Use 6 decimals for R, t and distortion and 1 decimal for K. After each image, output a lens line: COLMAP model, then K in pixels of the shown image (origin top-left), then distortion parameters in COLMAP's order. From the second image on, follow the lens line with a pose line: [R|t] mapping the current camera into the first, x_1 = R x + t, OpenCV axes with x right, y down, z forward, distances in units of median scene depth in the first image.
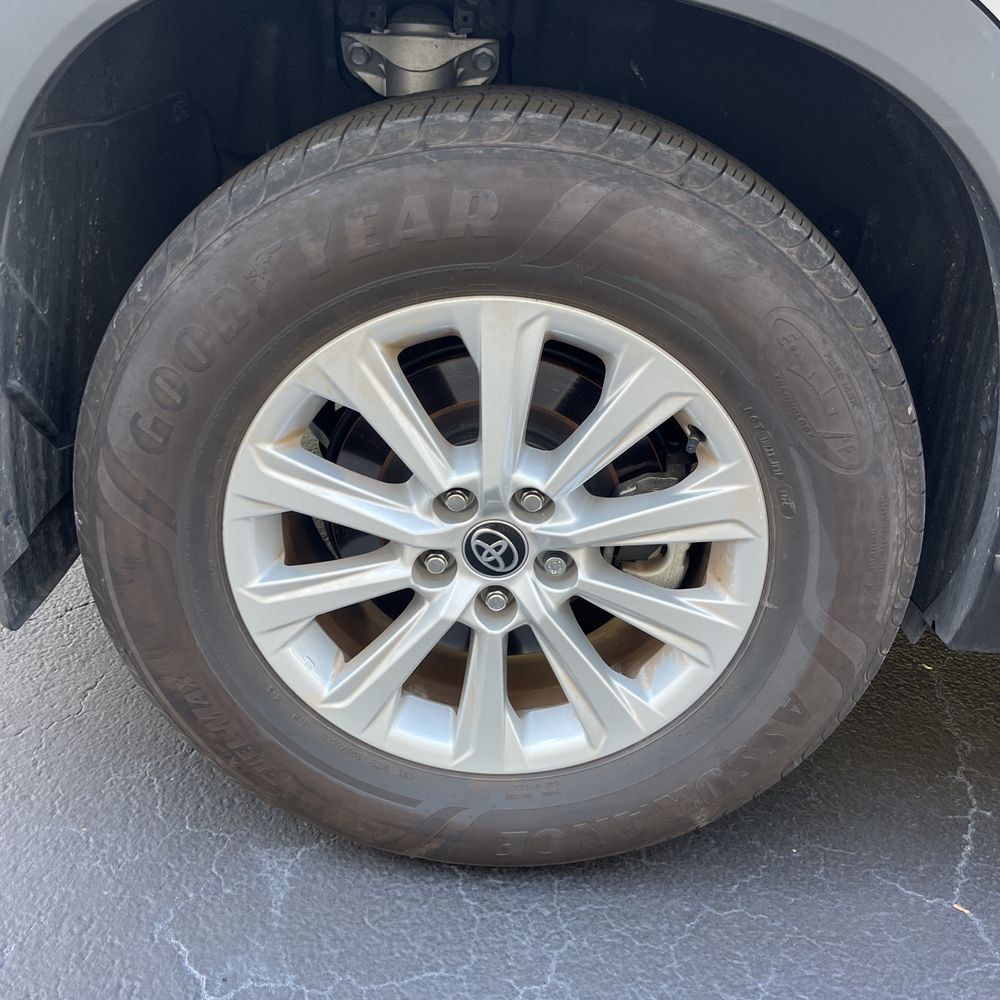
lens RADIAL K [[1094.9, 0, 500.8], [0, 1094.9, 481.7], [0, 0, 1]] dist [0.063636, 0.000000]
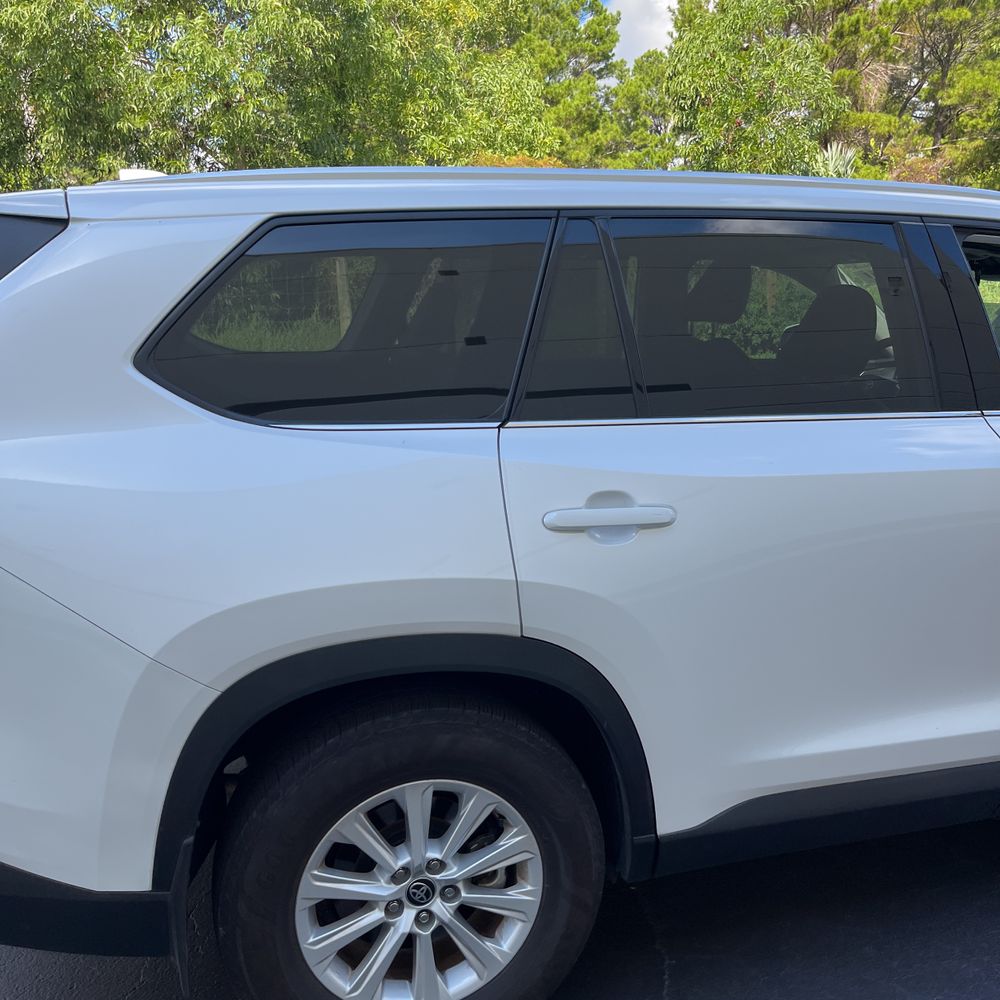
lens RADIAL K [[1025.9, 0, 501.1], [0, 1025.9, 499.9], [0, 0, 1]] dist [0.022328, 0.000000]
pose [[0.947624, -0.156910, 0.278186, -0.298036], [0.219444, 0.952725, -0.210143, -0.211933], [-0.232061, 0.260183, 0.937258, -1.118602]]
